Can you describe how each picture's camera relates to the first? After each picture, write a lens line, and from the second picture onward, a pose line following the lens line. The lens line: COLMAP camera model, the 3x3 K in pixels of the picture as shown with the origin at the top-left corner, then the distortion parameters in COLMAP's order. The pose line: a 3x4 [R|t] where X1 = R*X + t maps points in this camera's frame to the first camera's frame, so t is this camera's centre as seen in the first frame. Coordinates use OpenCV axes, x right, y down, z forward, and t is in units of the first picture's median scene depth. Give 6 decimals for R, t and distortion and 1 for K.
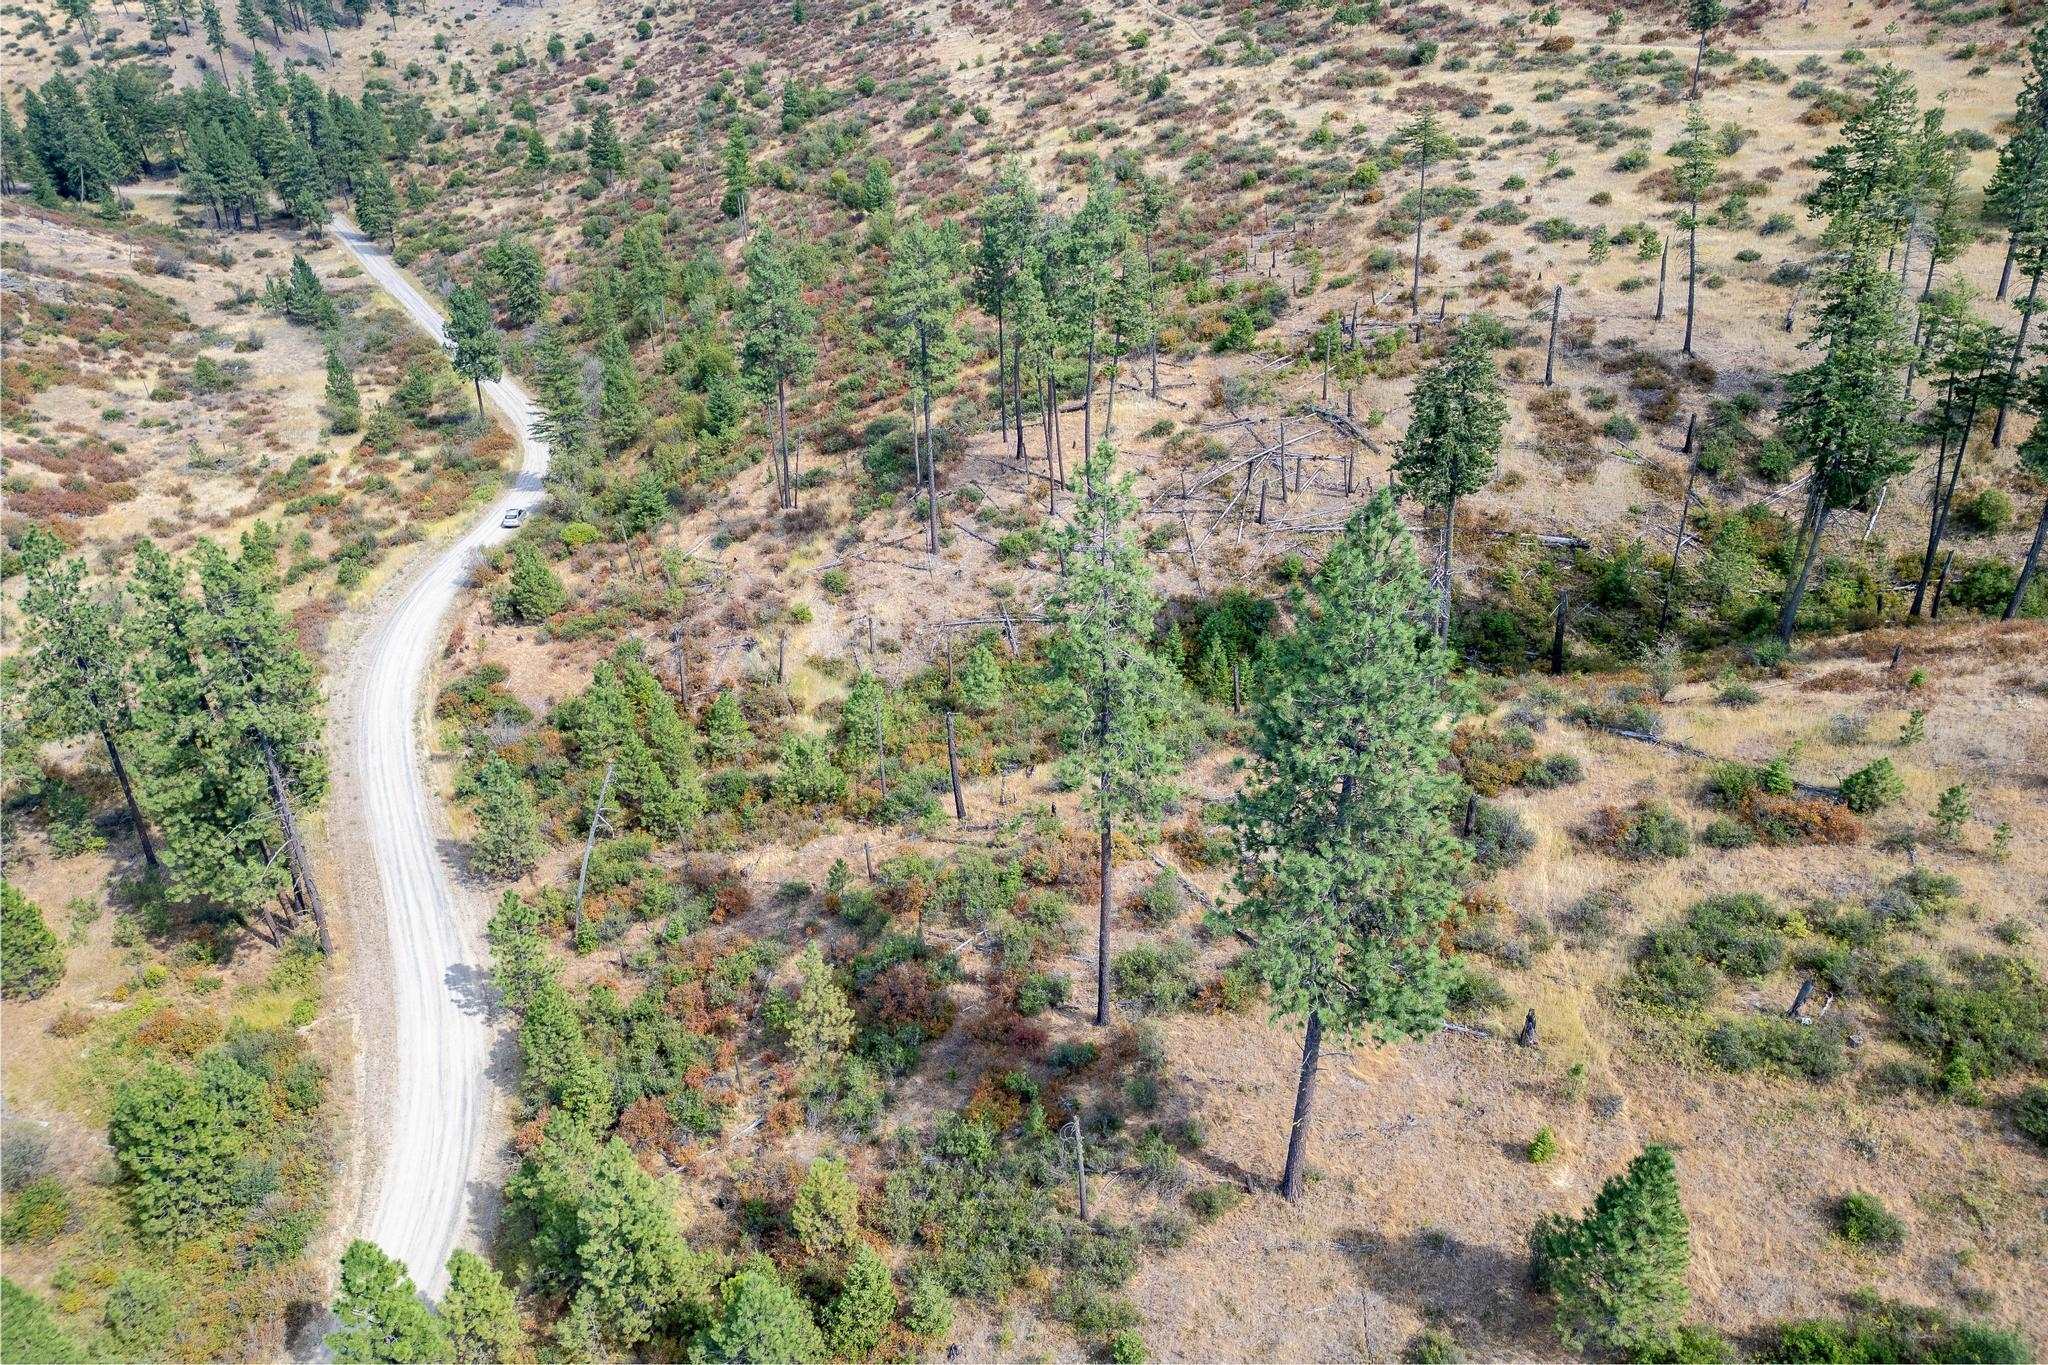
lens RADIAL K [[1447.6, 0, 1032.5], [0, 1447.6, 599.1], [0, 0, 1]] dist [0.080095, -0.087607]
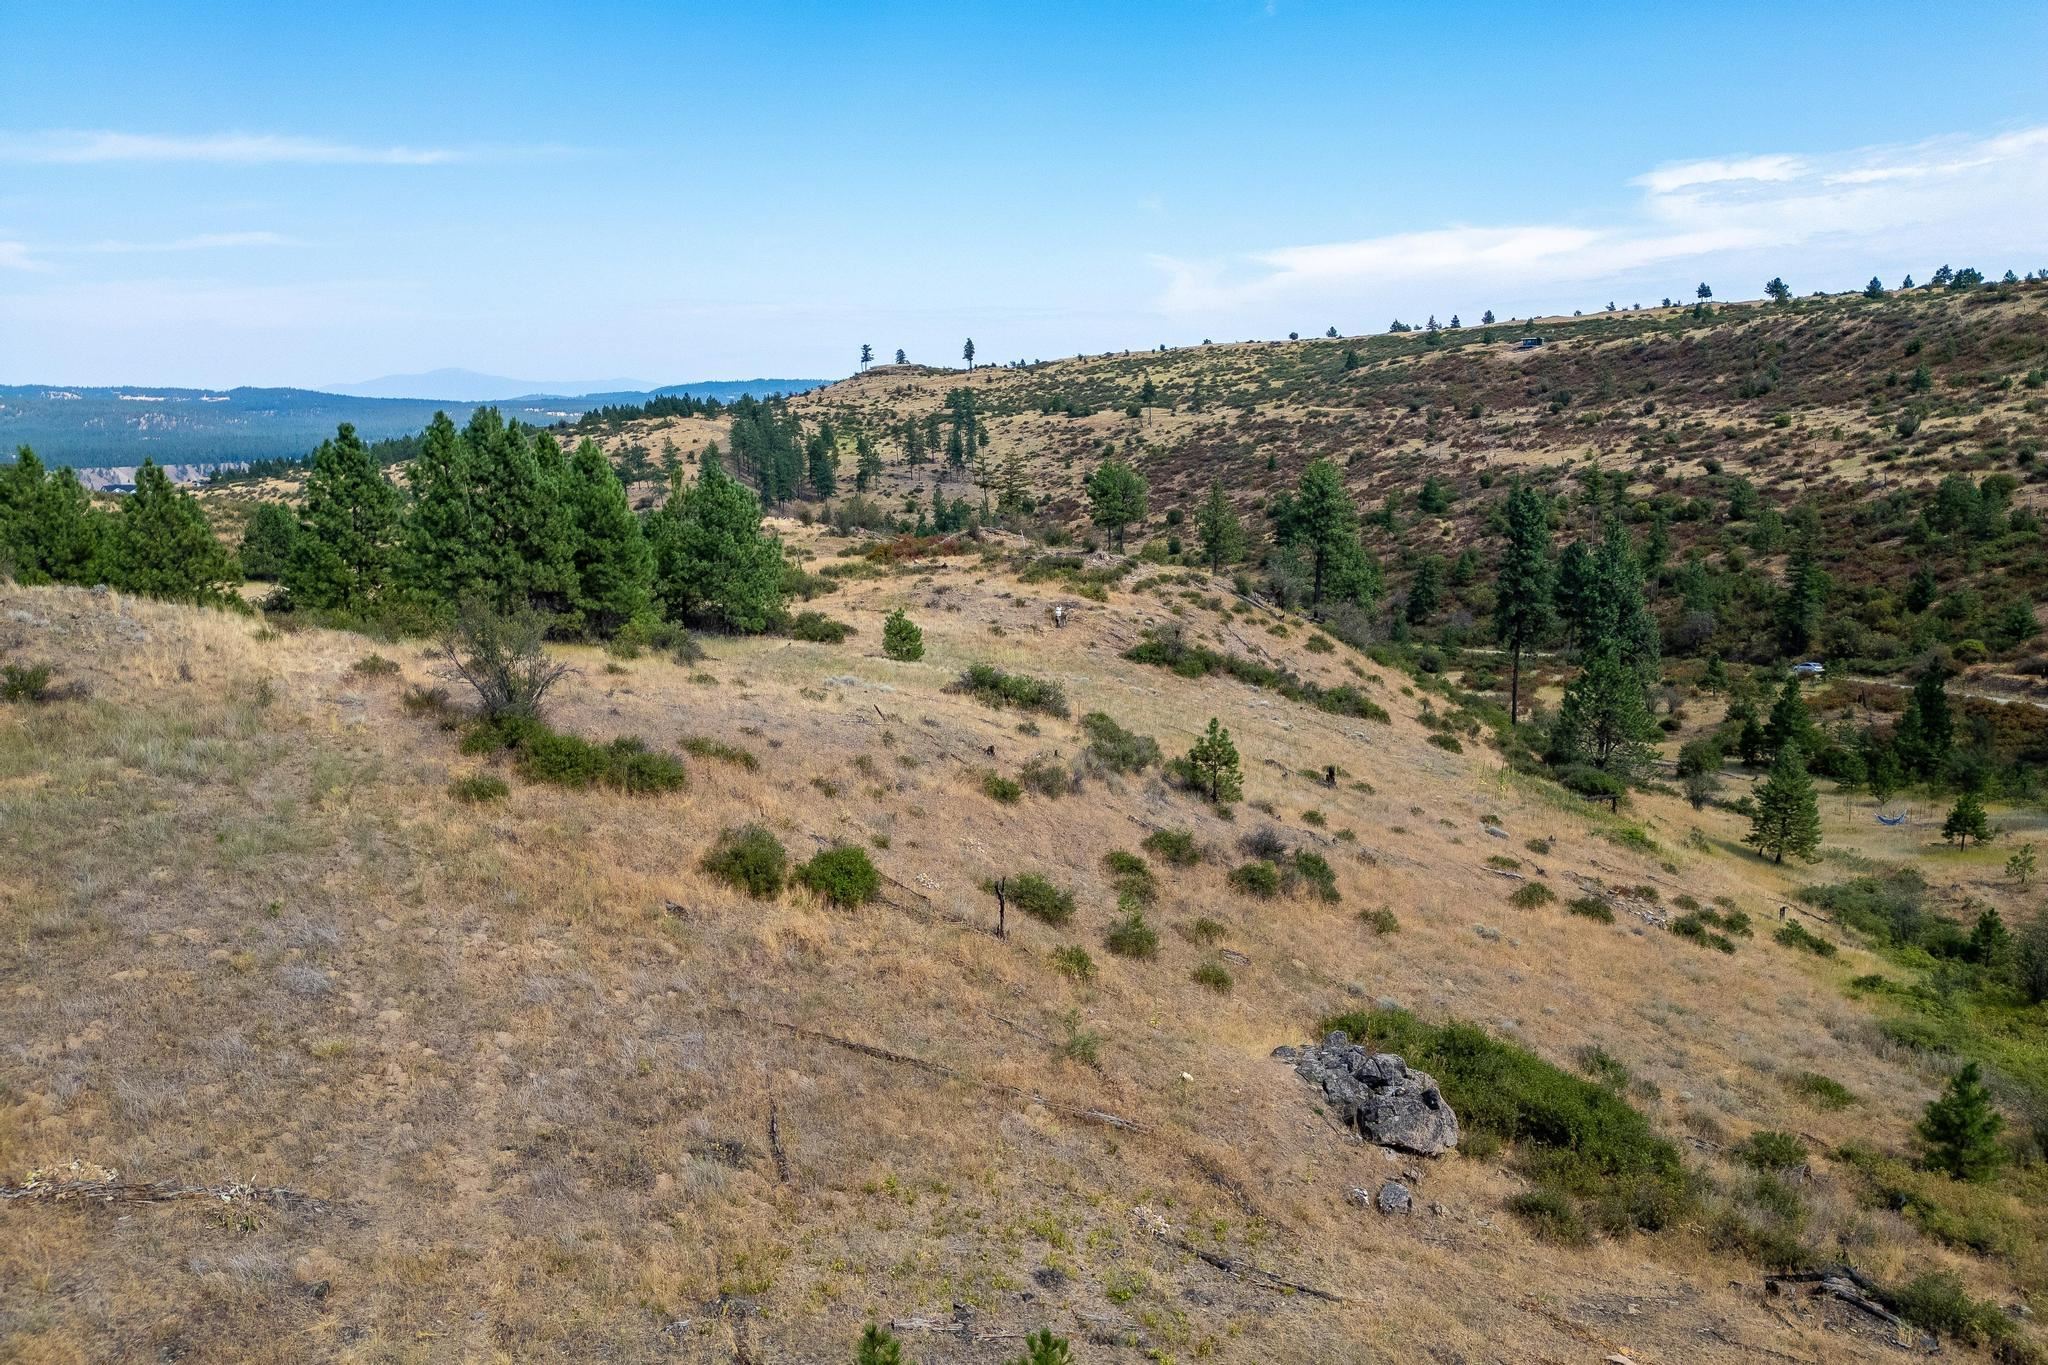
lens RADIAL K [[1452.2, 0, 1019.1], [0, 1452.2, 669.3], [0, 0, 1]] dist [0.091824, -0.087170]
pose [[0.997546, -0.029873, 0.063324, -0.890118], [0.048244, 0.948718, -0.312420, 0.247087], [-0.050744, 0.314708, 0.947831, -0.136048]]
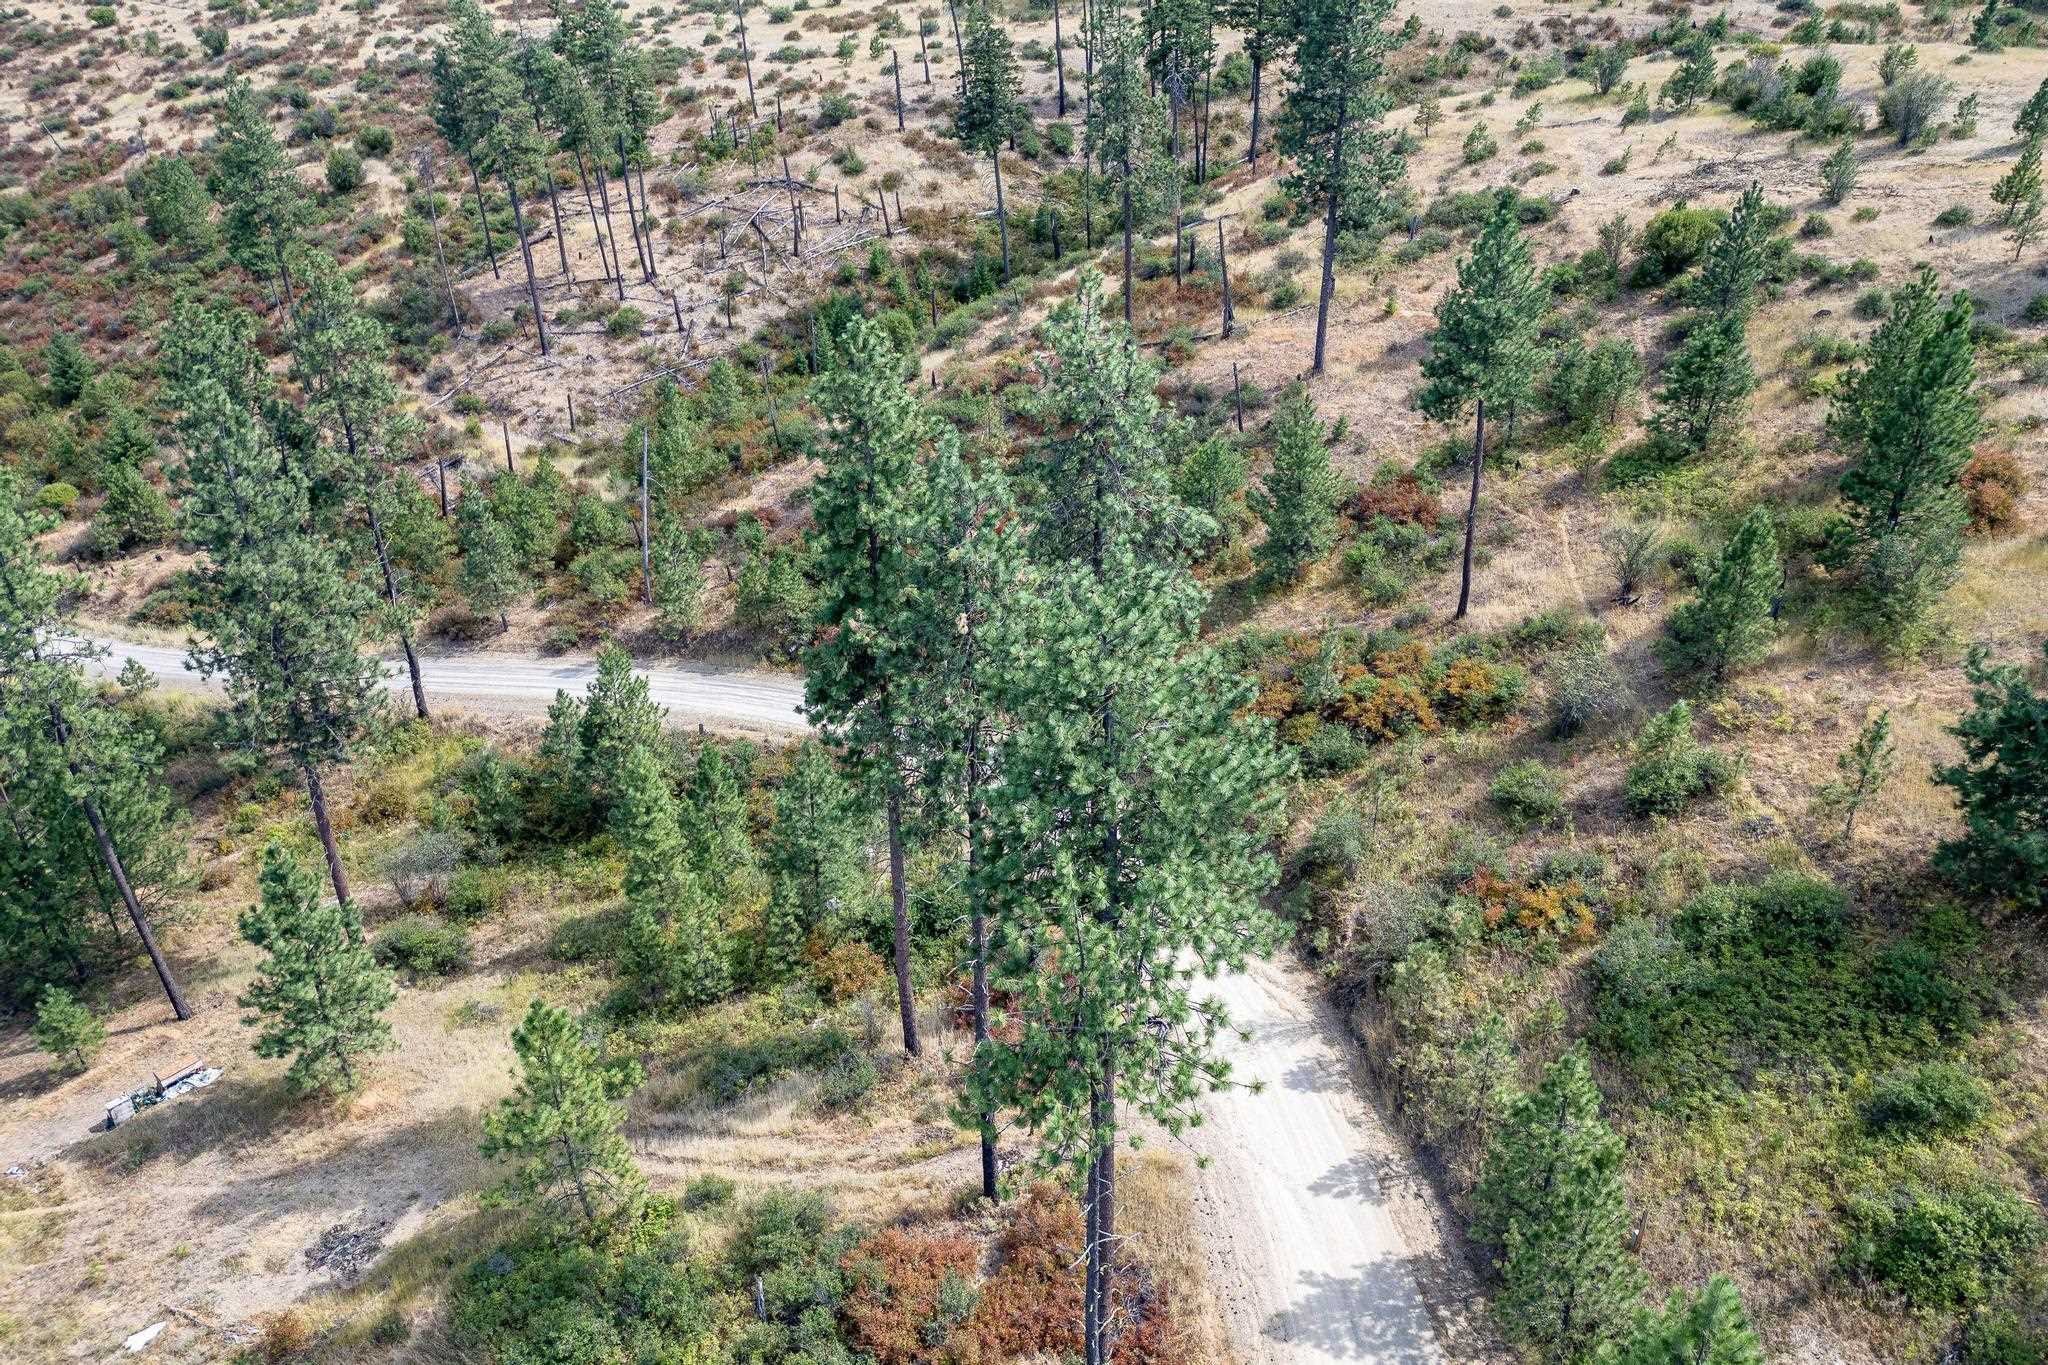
lens RADIAL K [[1480.1, 0, 1015.8], [0, 1480.1, 660.3], [0, 0, 1]] dist [0.054568, -0.042499]
pose [[0.676086, -0.357590, 0.644234, -0.393800], [0.363846, 0.922327, 0.130115, 0.101229], [-0.640722, 0.146433, 0.753680, -0.025914]]
